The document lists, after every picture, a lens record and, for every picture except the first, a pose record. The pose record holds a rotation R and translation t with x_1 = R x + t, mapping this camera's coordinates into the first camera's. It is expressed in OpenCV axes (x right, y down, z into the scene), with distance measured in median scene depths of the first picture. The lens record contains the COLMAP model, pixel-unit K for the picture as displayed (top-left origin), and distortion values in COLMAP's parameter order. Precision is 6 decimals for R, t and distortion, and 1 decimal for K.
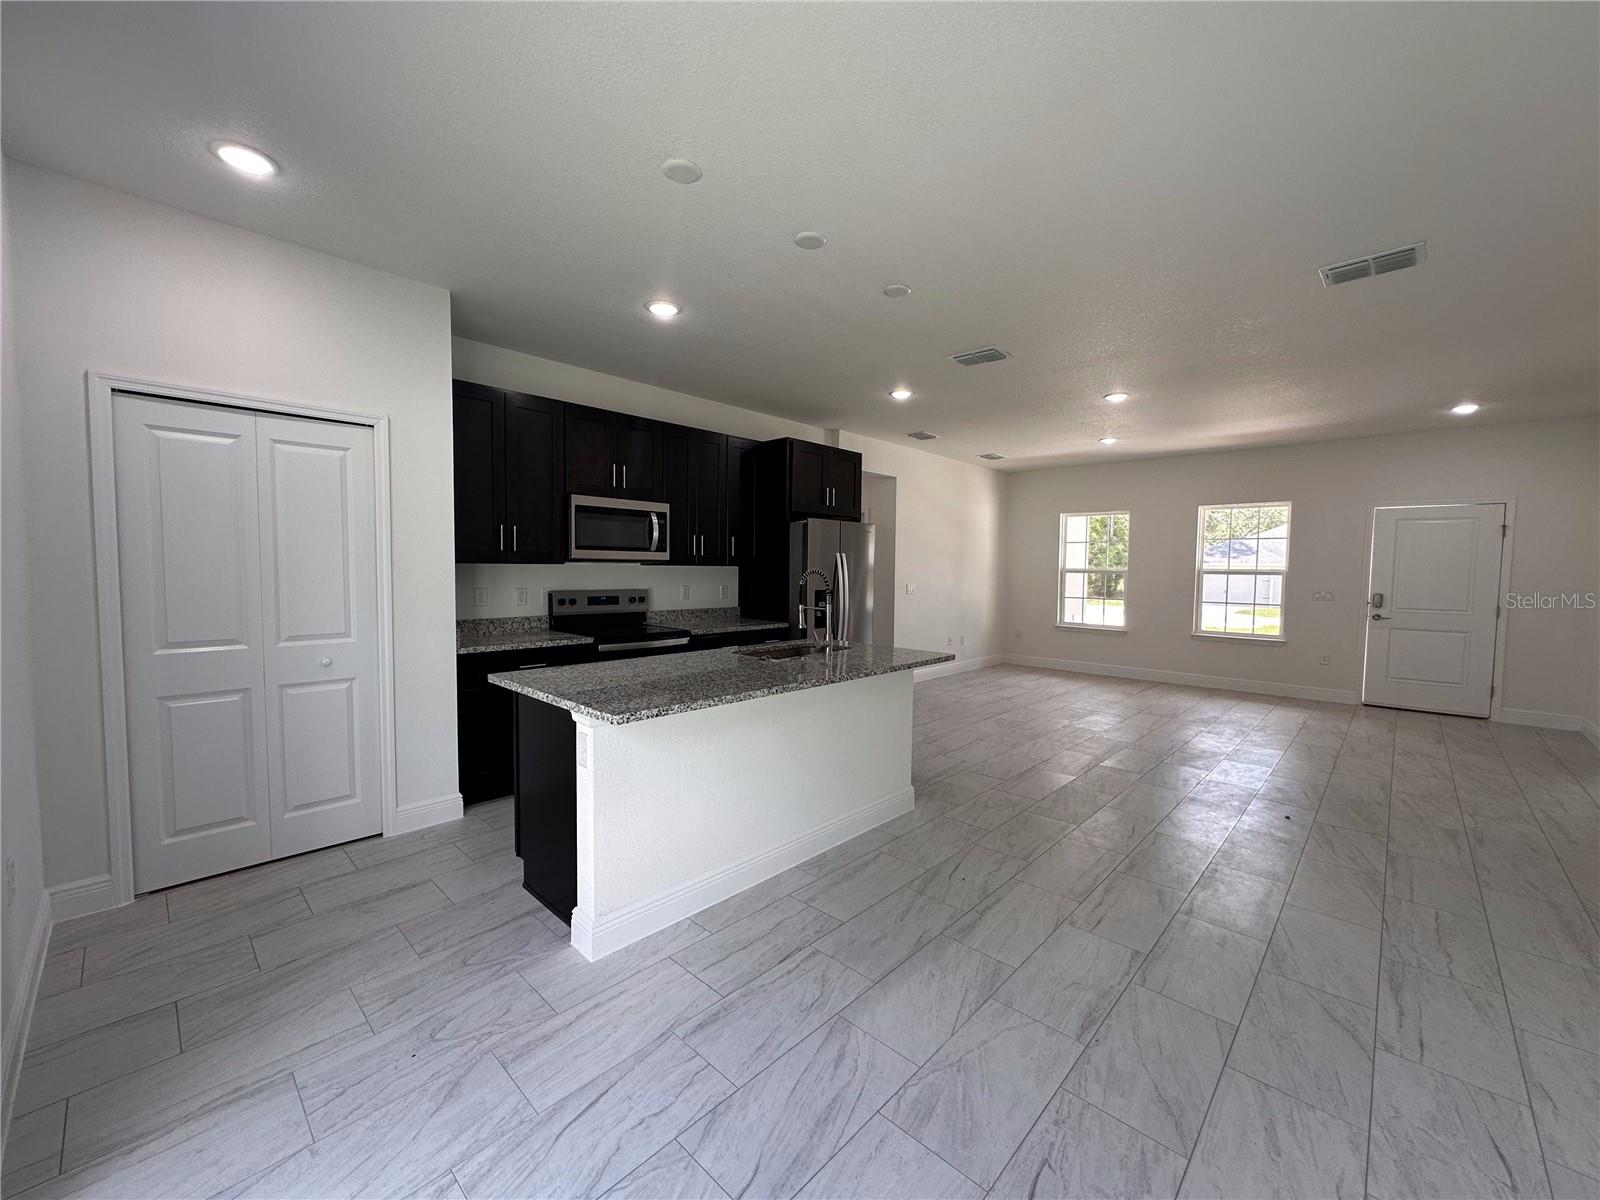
lens RADIAL K [[637.5, 0, 800.0], [0, 637.5, 600.0], [0, 0, 1]] dist [-0.000684, 0.000370]
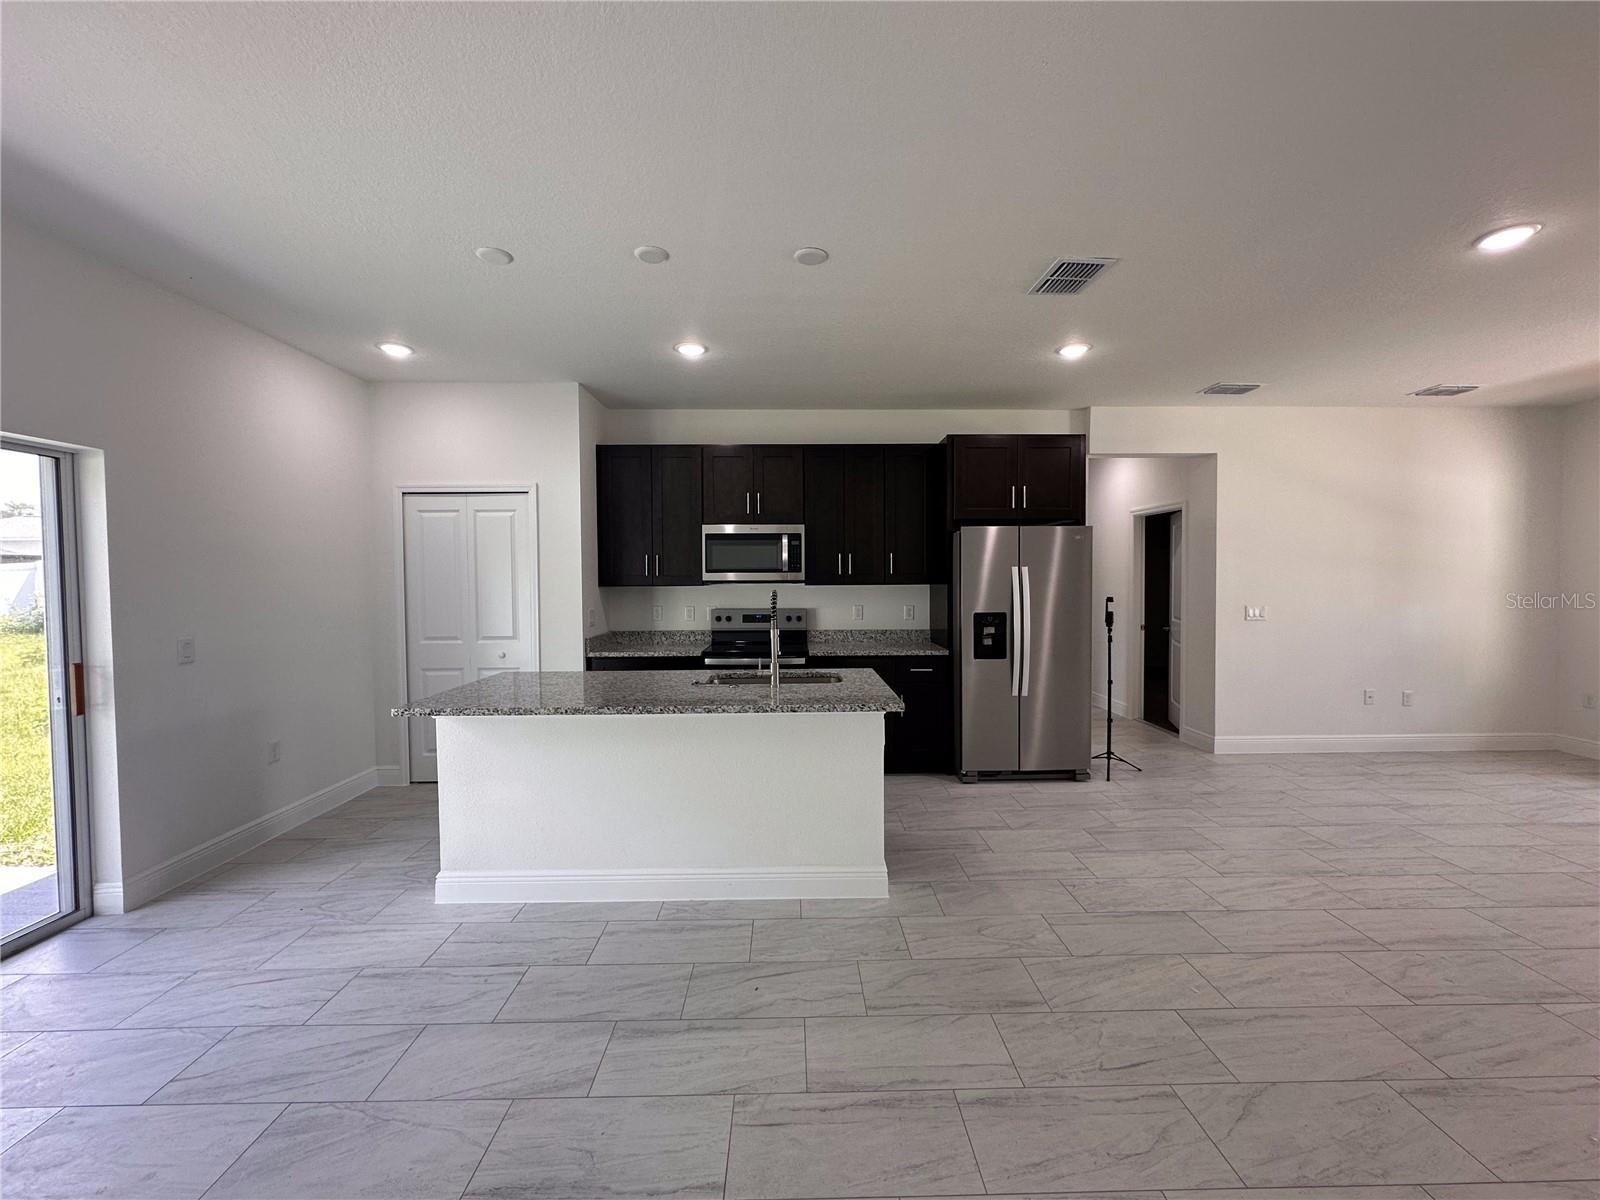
lens RADIAL K [[639.1, 0, 800.6], [0, 639.1, 594.6], [0, 0, 1]] dist [-0.001618, 0.000236]
pose [[0.699754, -0.000813, -0.714384, 0.566788], [-0.023848, 0.999415, -0.024497, -0.016174], [0.713986, 0.034179, 0.699325, 0.318117]]
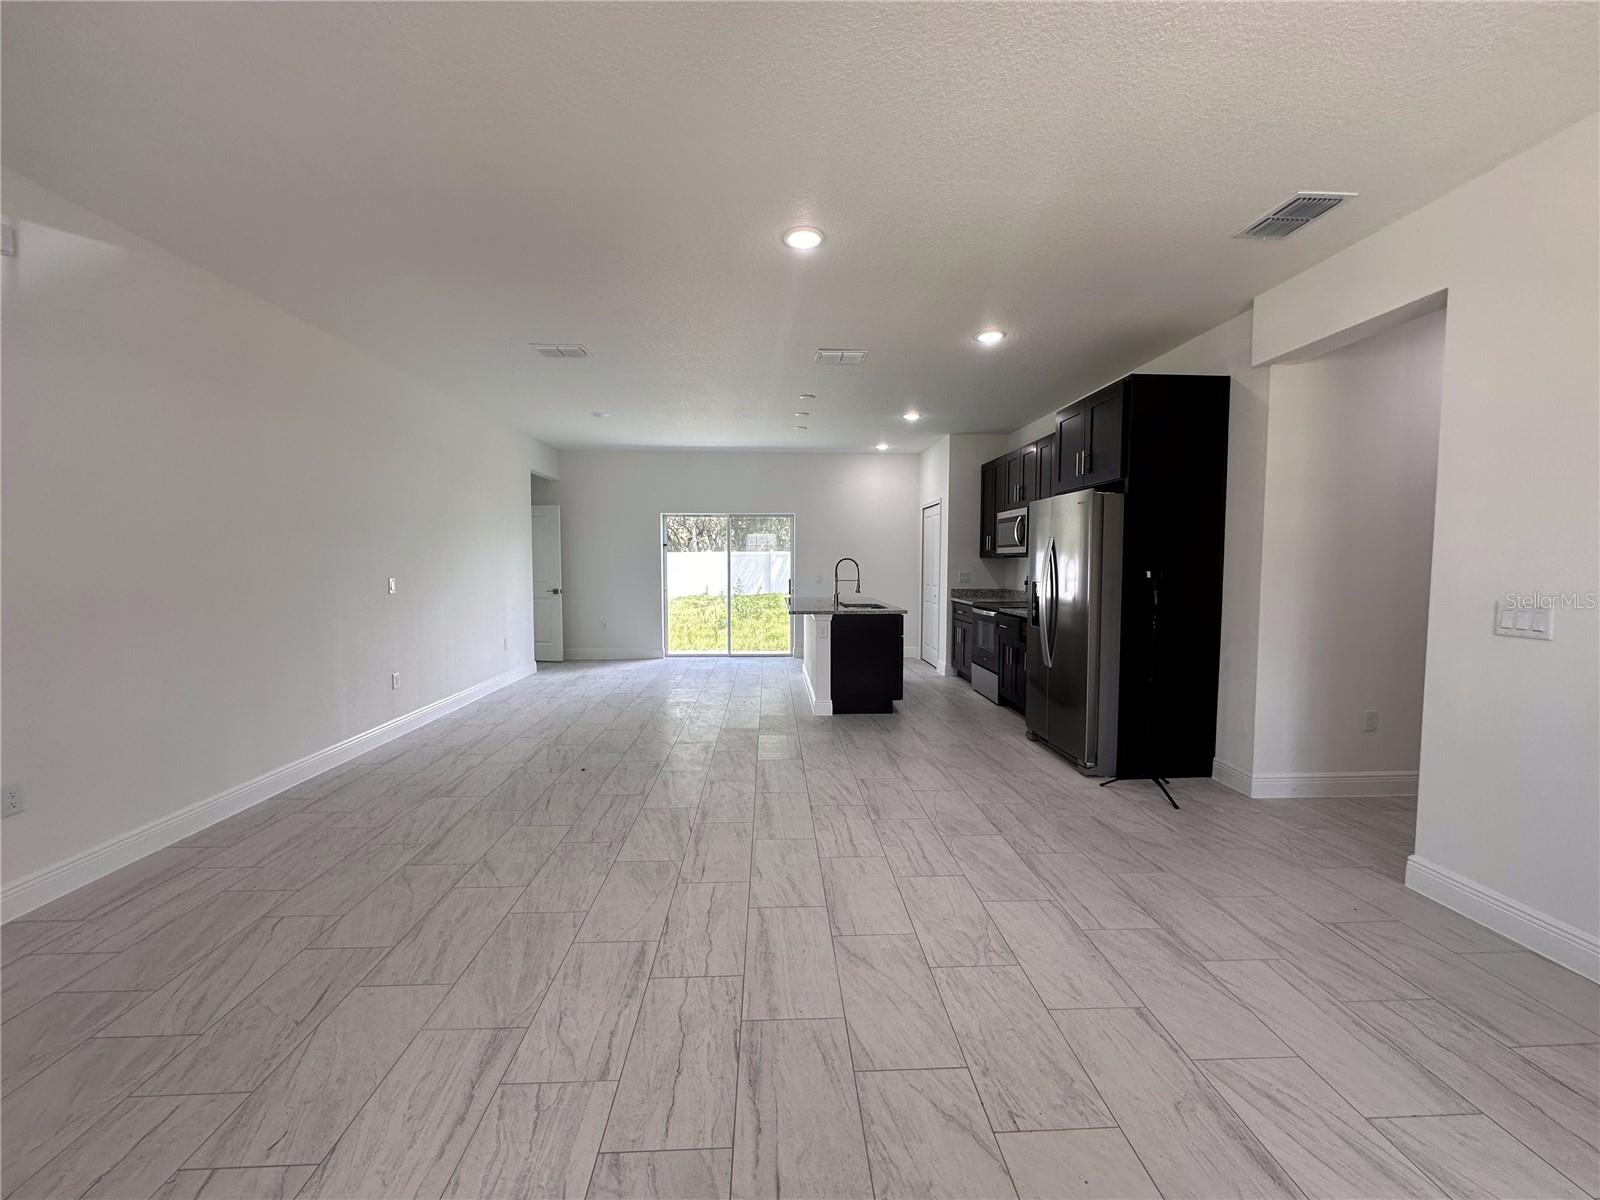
lens RADIAL K [[637.5, 0, 800.0], [0, 637.5, 600.0], [0, 0, 1]] dist [-0.000684, 0.000370]
pose [[-0.690897, 0.032384, -0.722227, 1.099138], [-0.050608, 0.994379, 0.093000, -0.069664], [0.721179, 0.100804, -0.685375, 1.700749]]
